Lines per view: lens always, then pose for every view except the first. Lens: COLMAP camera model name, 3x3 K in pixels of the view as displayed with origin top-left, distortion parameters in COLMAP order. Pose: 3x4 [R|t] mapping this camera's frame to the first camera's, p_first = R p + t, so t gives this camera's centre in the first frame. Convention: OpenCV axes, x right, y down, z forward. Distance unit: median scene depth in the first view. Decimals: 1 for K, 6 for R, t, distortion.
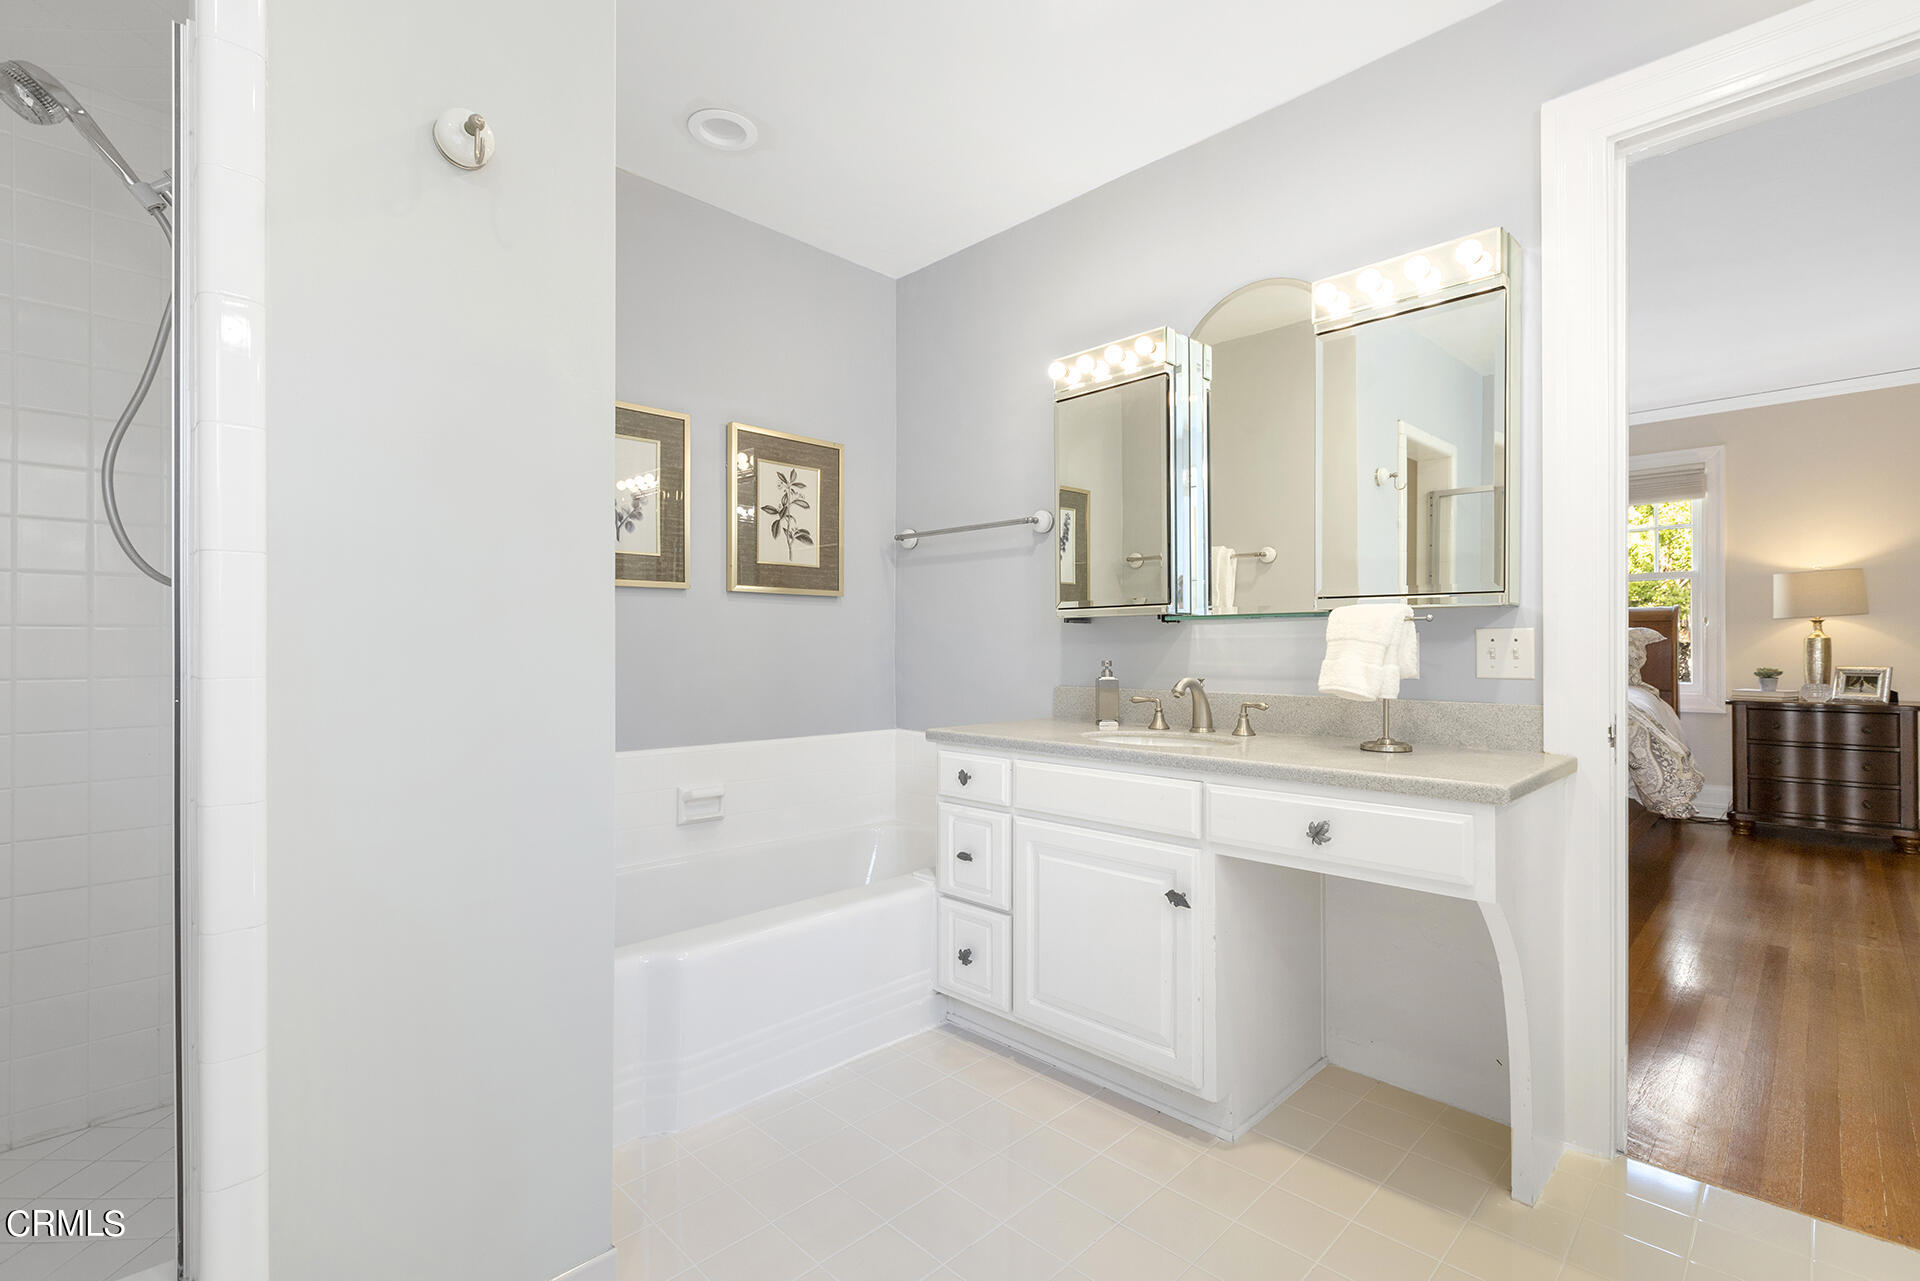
lens RADIAL K [[863.4, 0, 961.7], [0, 863.4, 642.3], [0, 0, 1]] dist [0.004295, 0.000816]
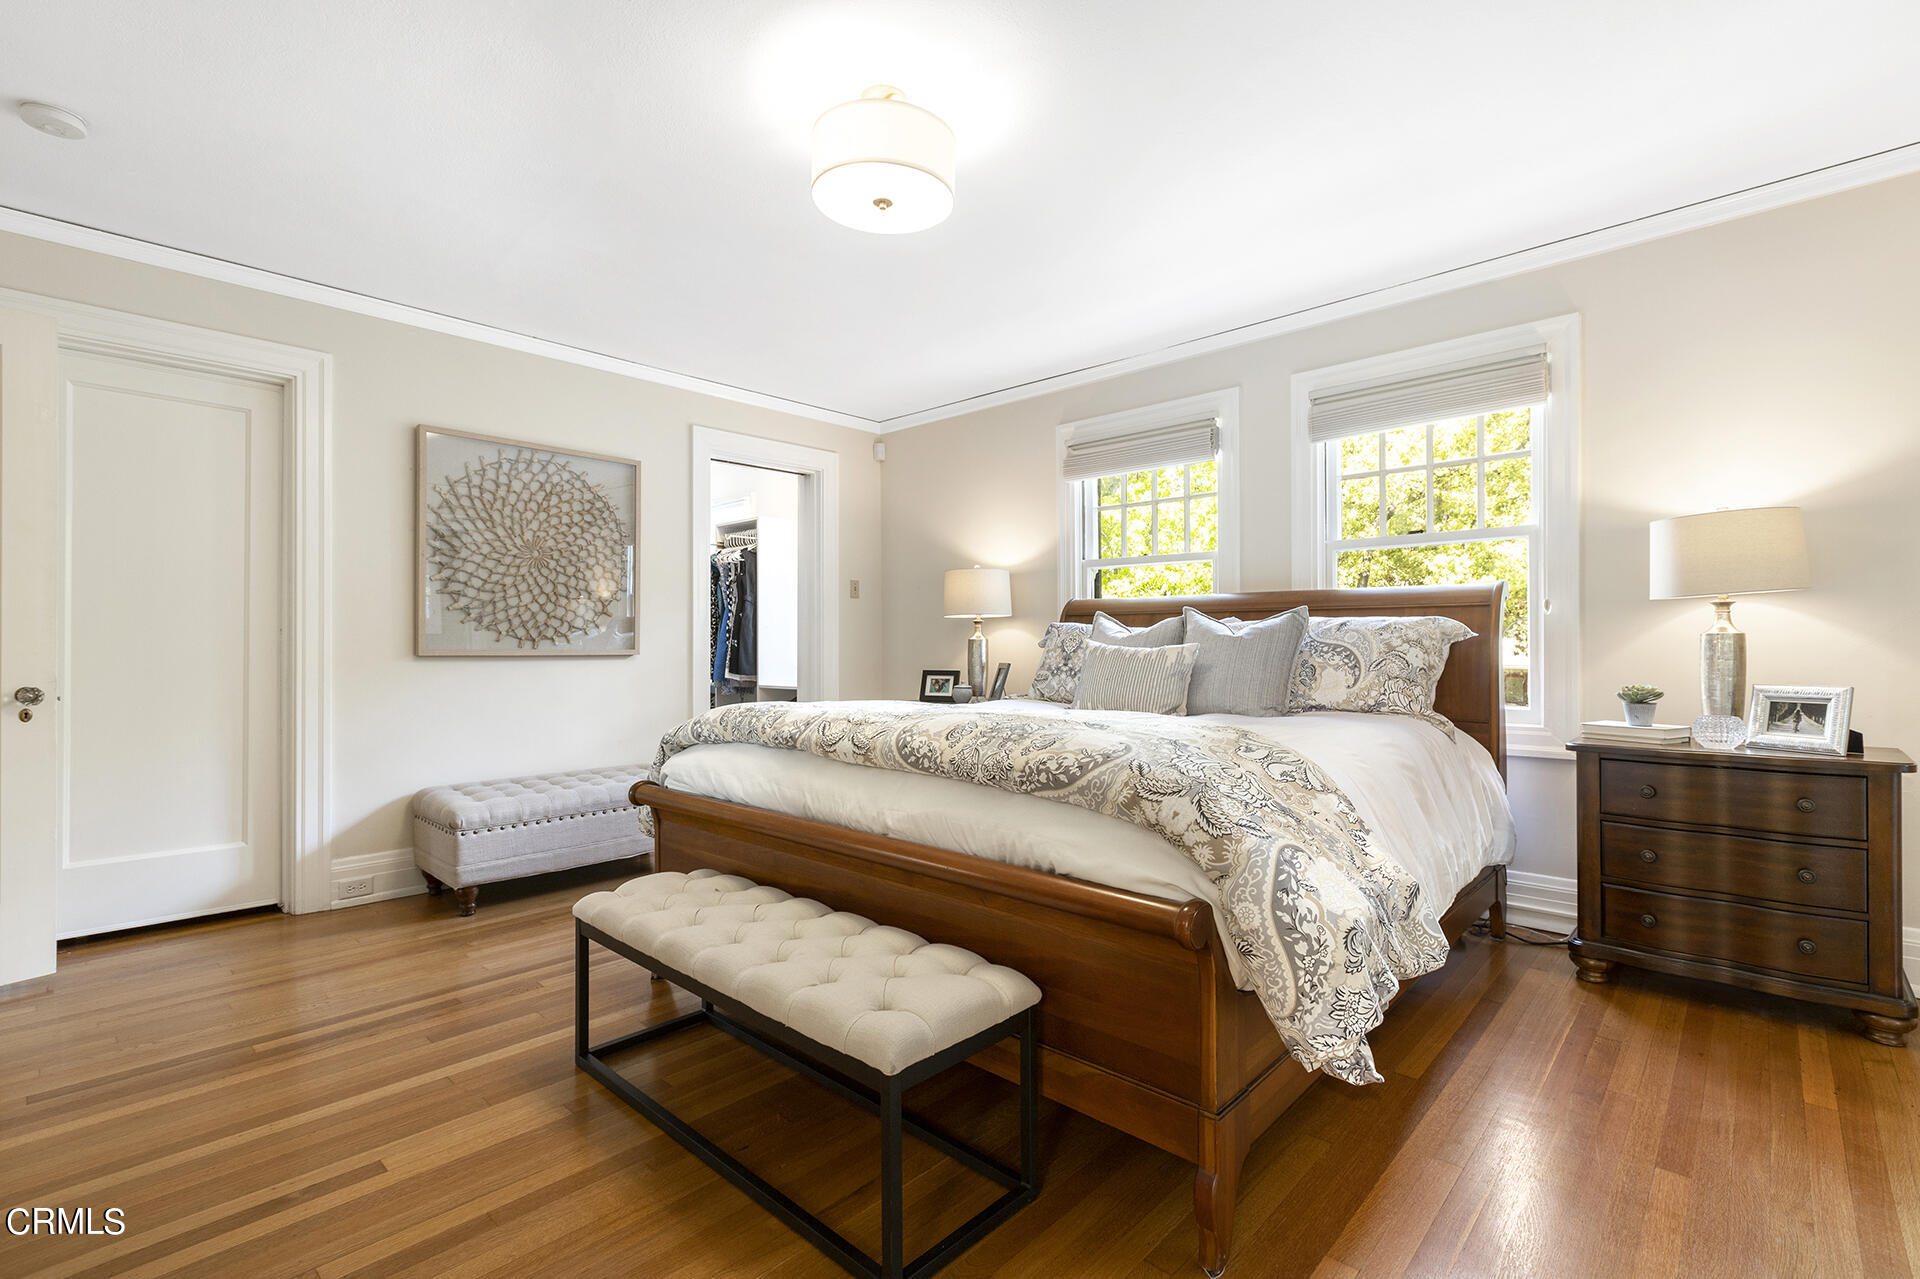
lens RADIAL K [[863.4, 0, 958.2], [0, 863.4, 642.6], [0, 0, 1]] dist [0.004295, 0.000816]
pose [[0.999436, 0.005389, 0.033156, 0.477652], [-0.005332, 0.999984, -0.001784, 0.004522], [-0.033165, 0.001606, 0.999449, 0.459682]]
